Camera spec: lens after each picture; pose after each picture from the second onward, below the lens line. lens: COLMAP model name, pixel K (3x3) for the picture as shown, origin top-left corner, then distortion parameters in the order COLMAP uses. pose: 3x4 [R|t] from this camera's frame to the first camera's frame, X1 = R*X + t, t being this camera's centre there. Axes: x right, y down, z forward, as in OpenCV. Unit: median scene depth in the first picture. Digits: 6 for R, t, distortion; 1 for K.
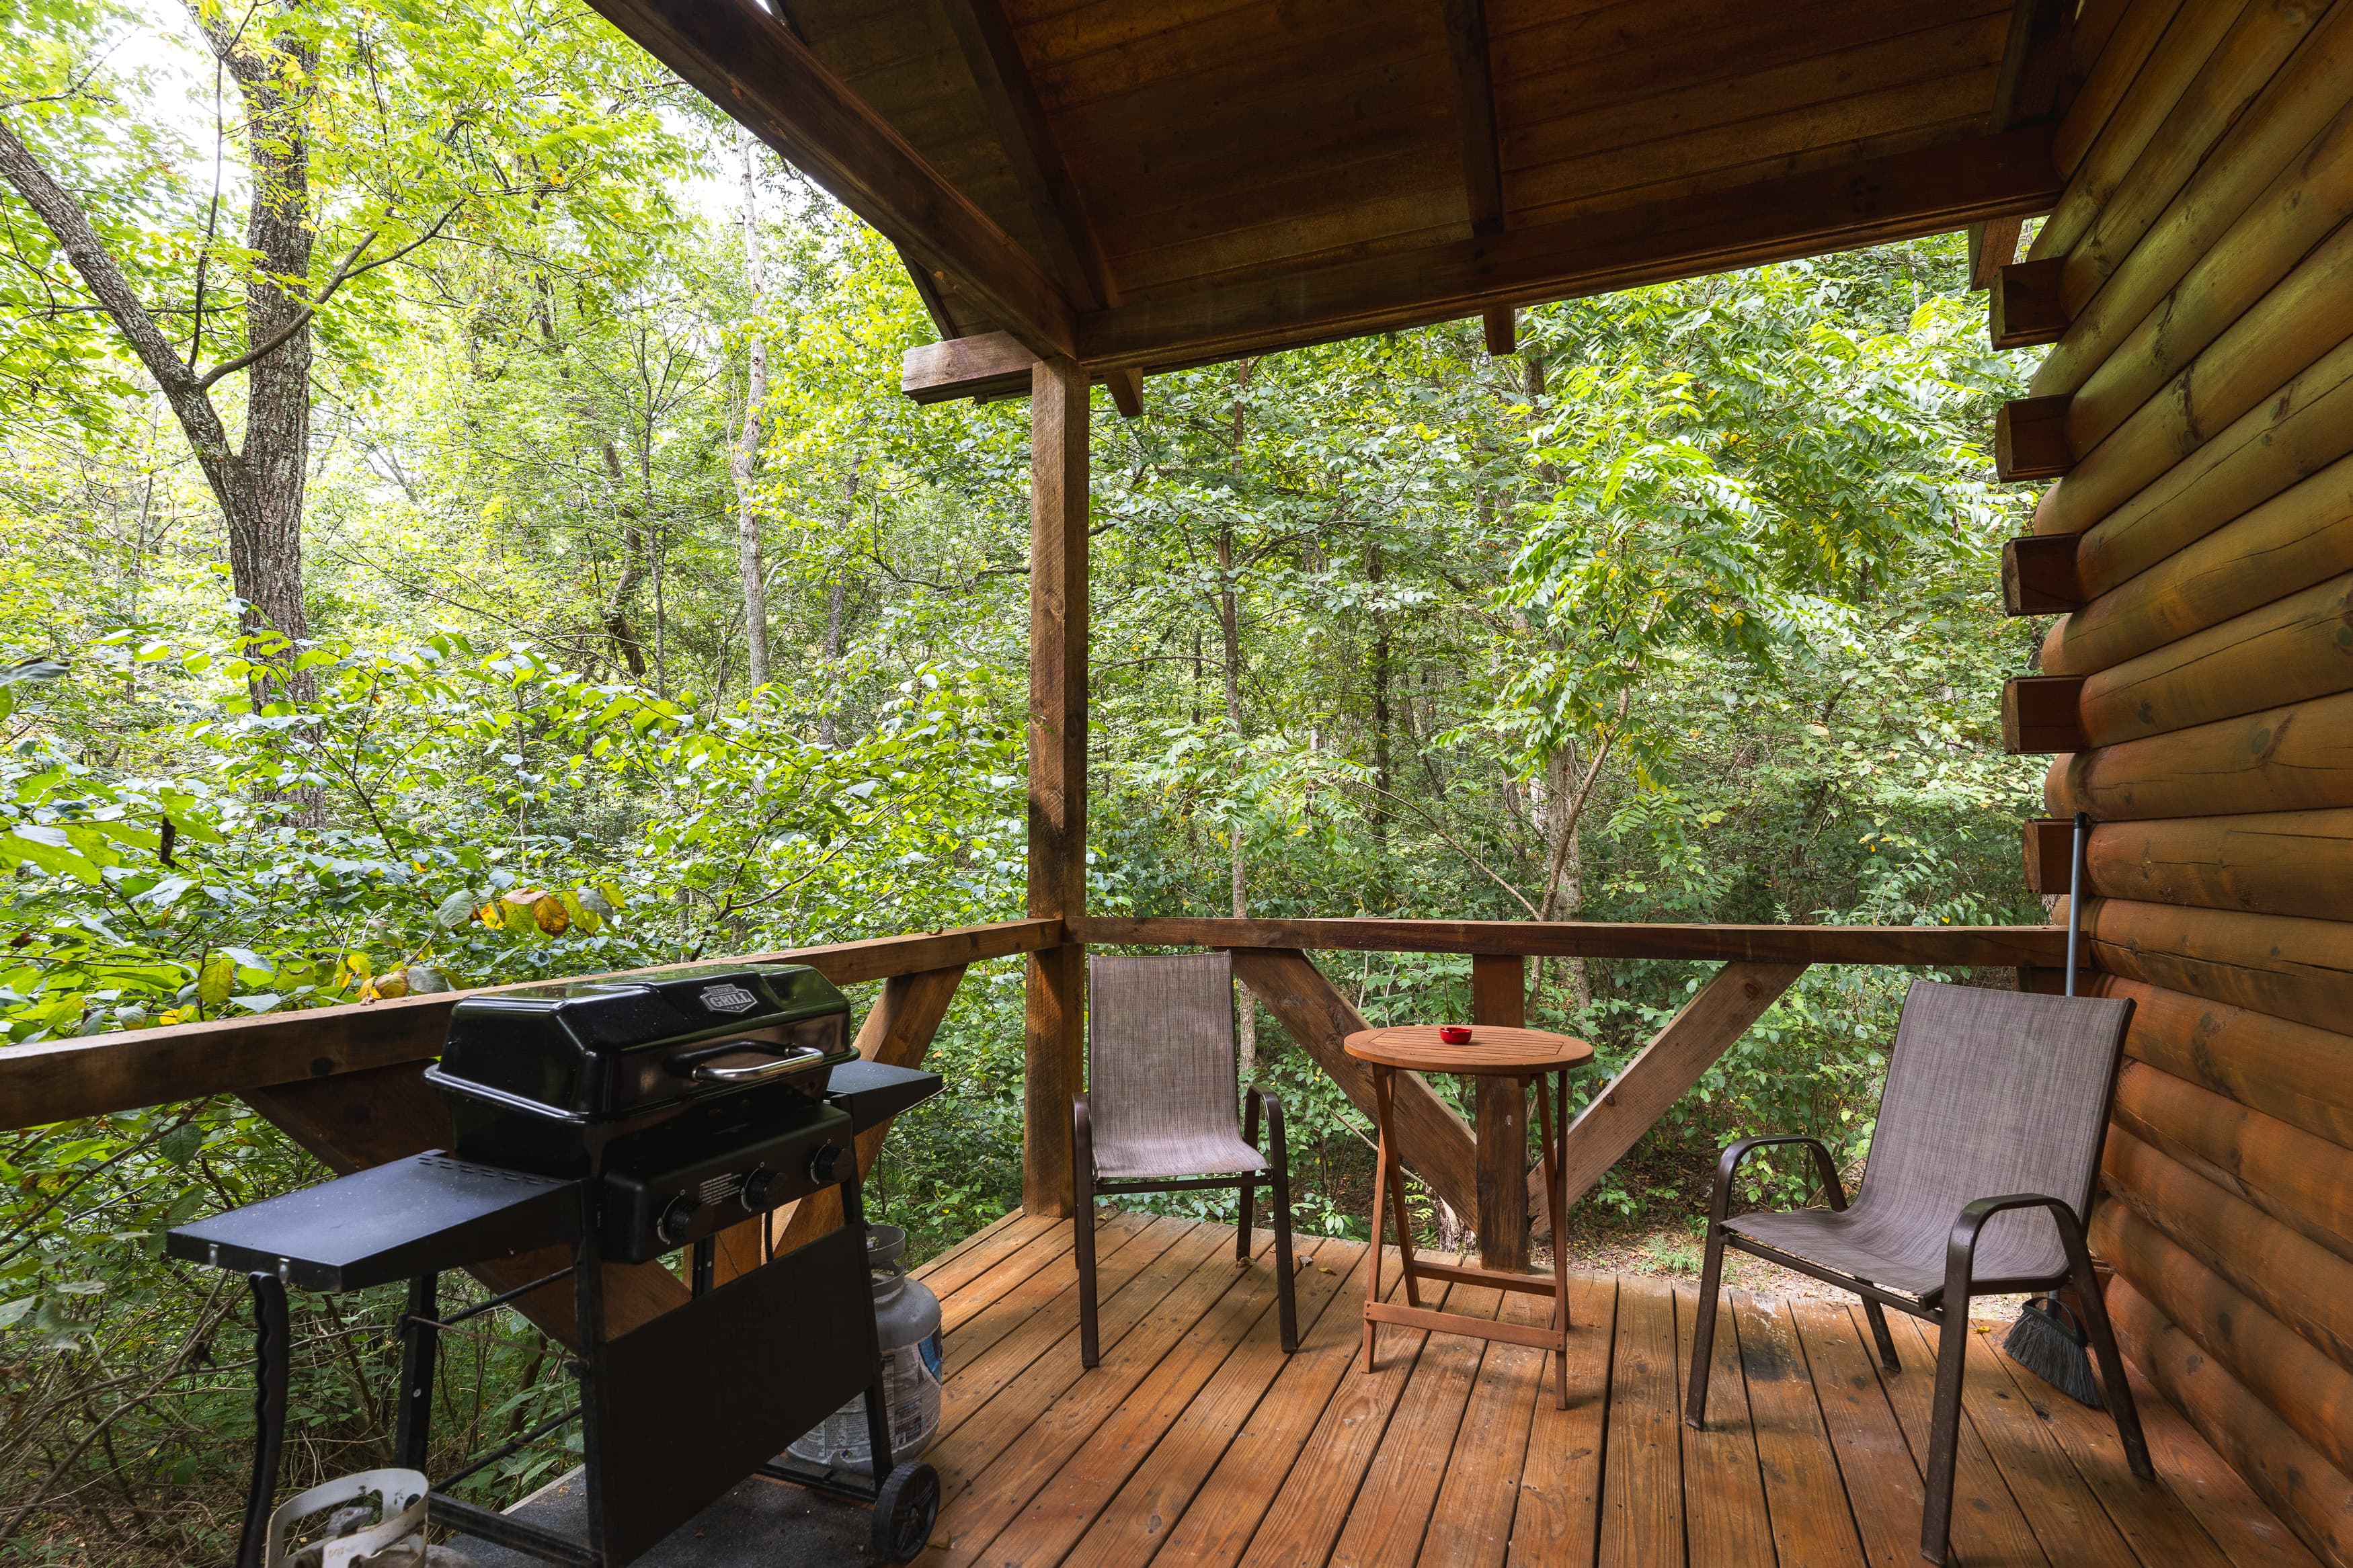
lens RADIAL K [[1157.6, 0, 1176.5], [0, 1157.6, 784.0], [0, 0, 1]] dist [-0.002289, -0.000802]
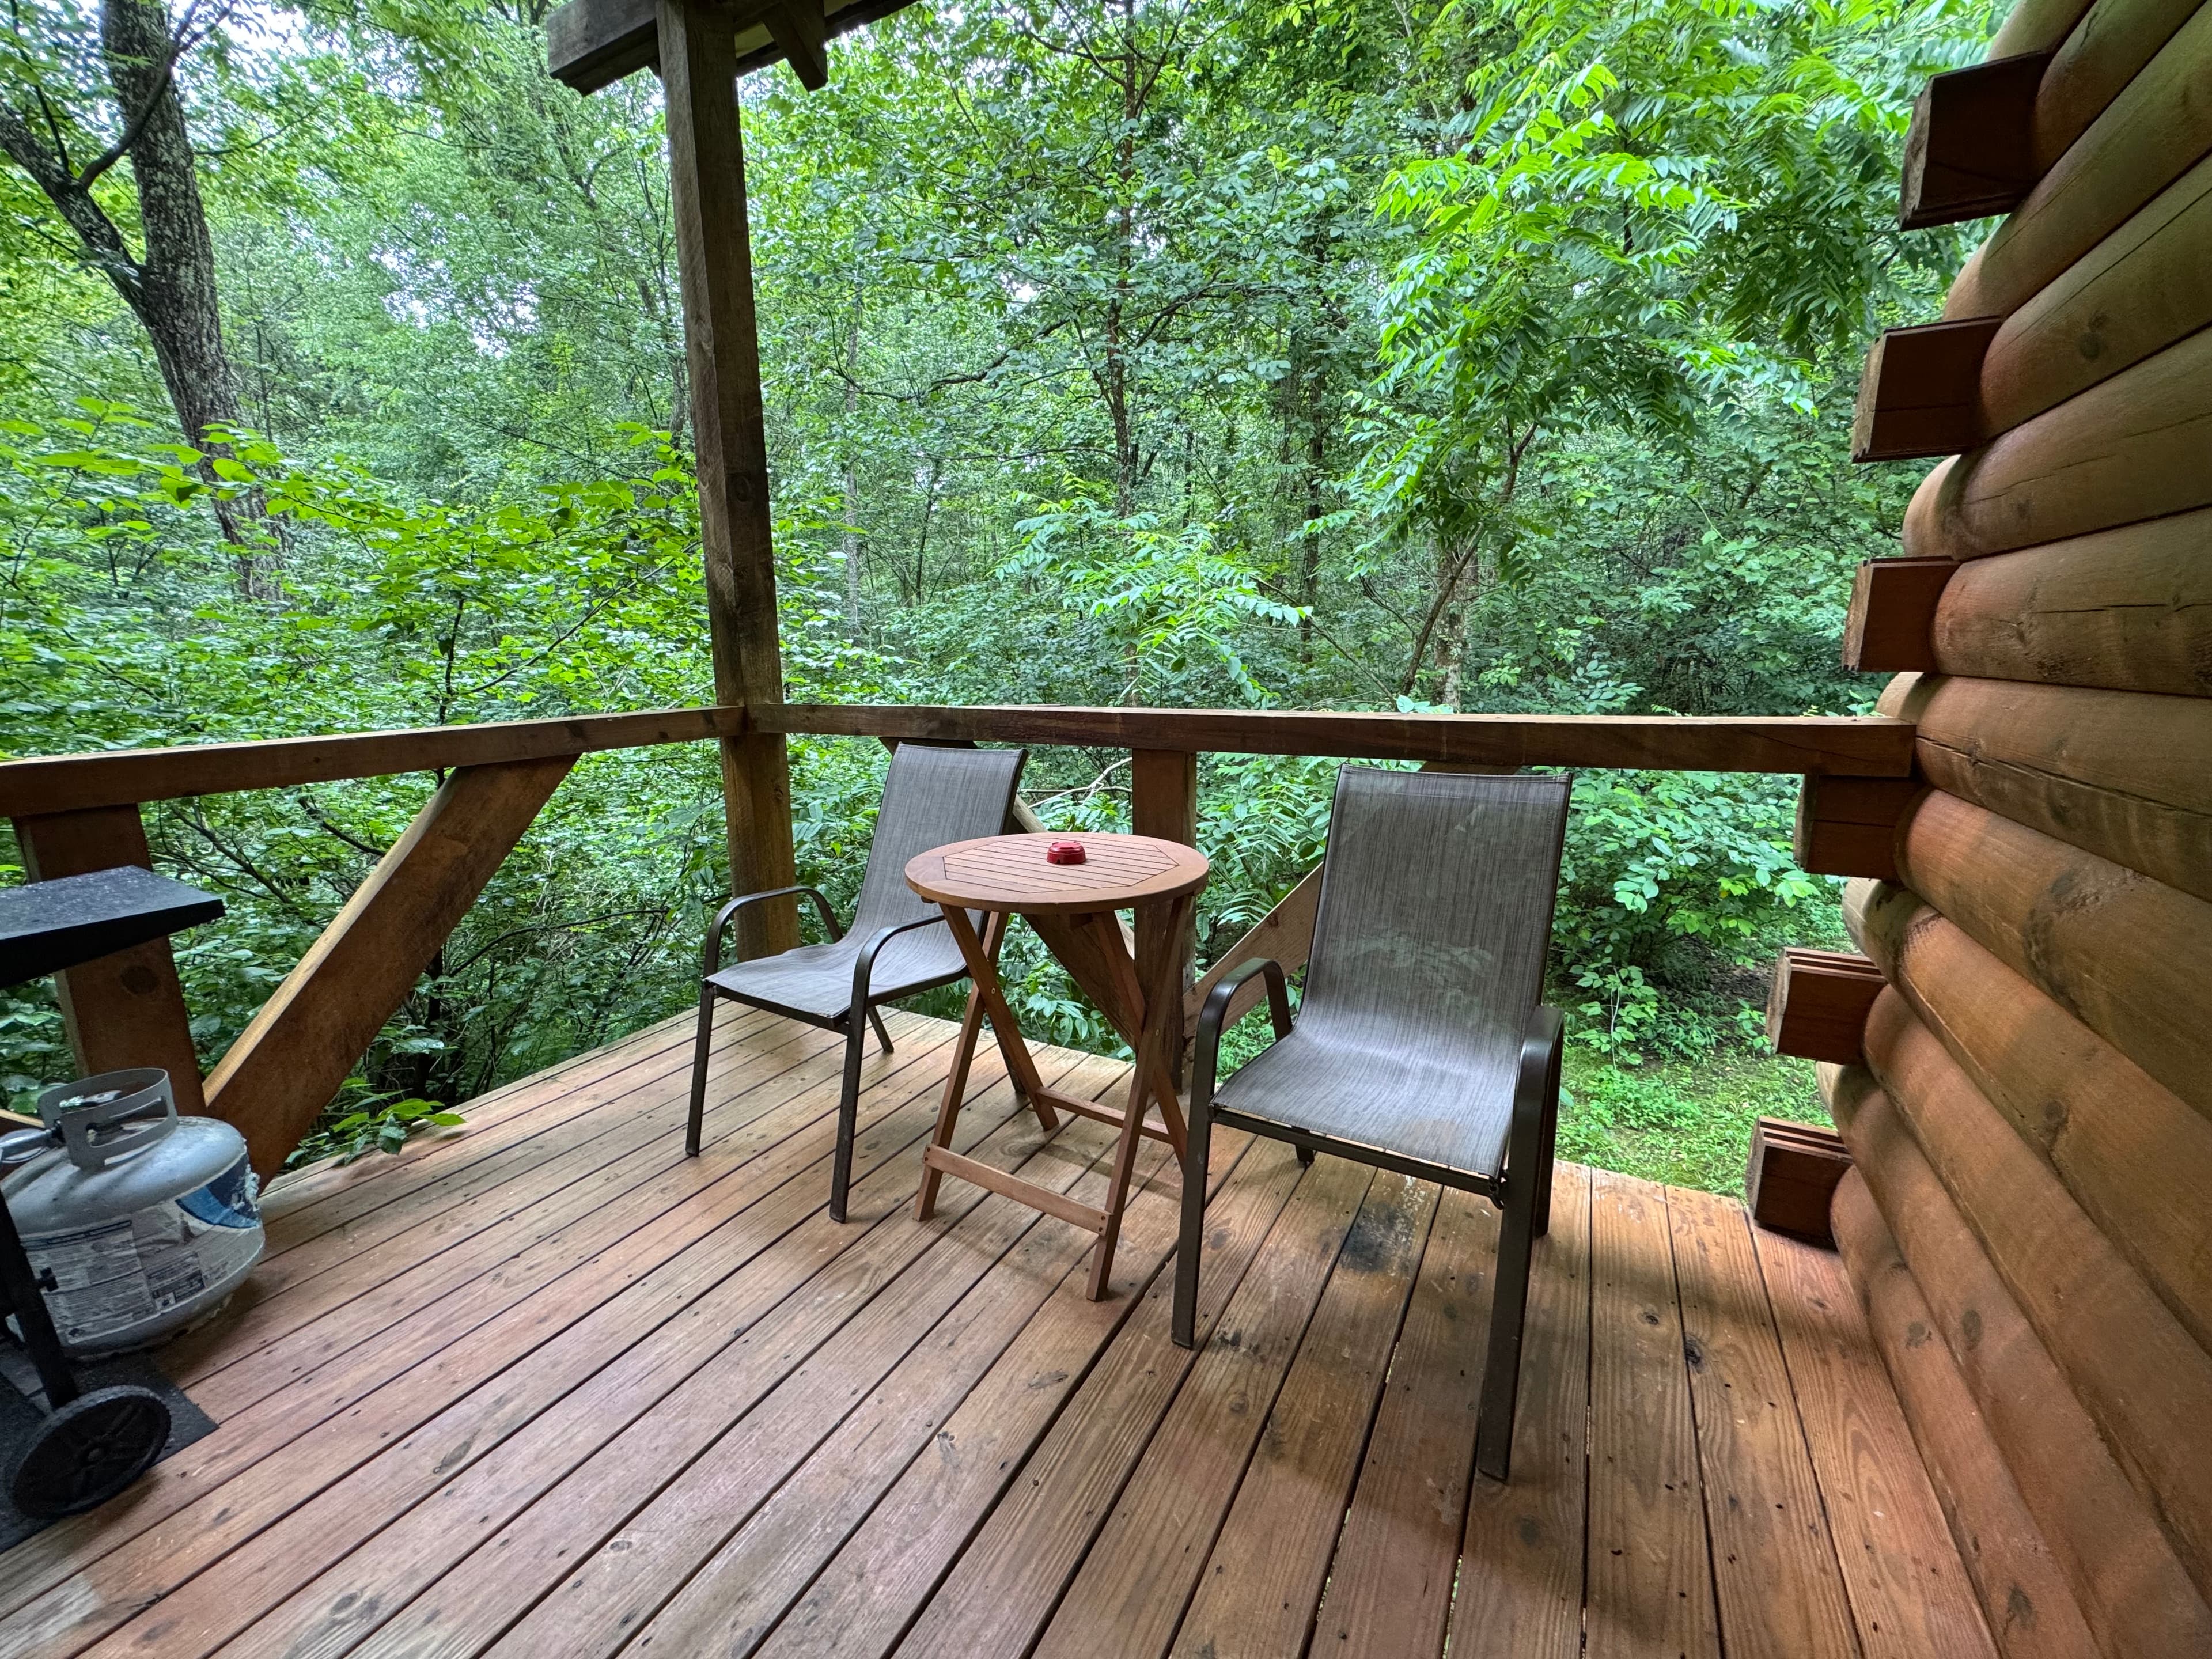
lens RADIAL K [[881.3, 0, 1106.0], [0, 881.3, 829.5], [0, 0, 1]] dist [0.002451, 0.000311]
pose [[0.992589, 0.015346, -0.120547, 0.362911], [0.016812, 0.965115, 0.261285, 0.040962], [0.120351, -0.261375, 0.957705, 0.406871]]
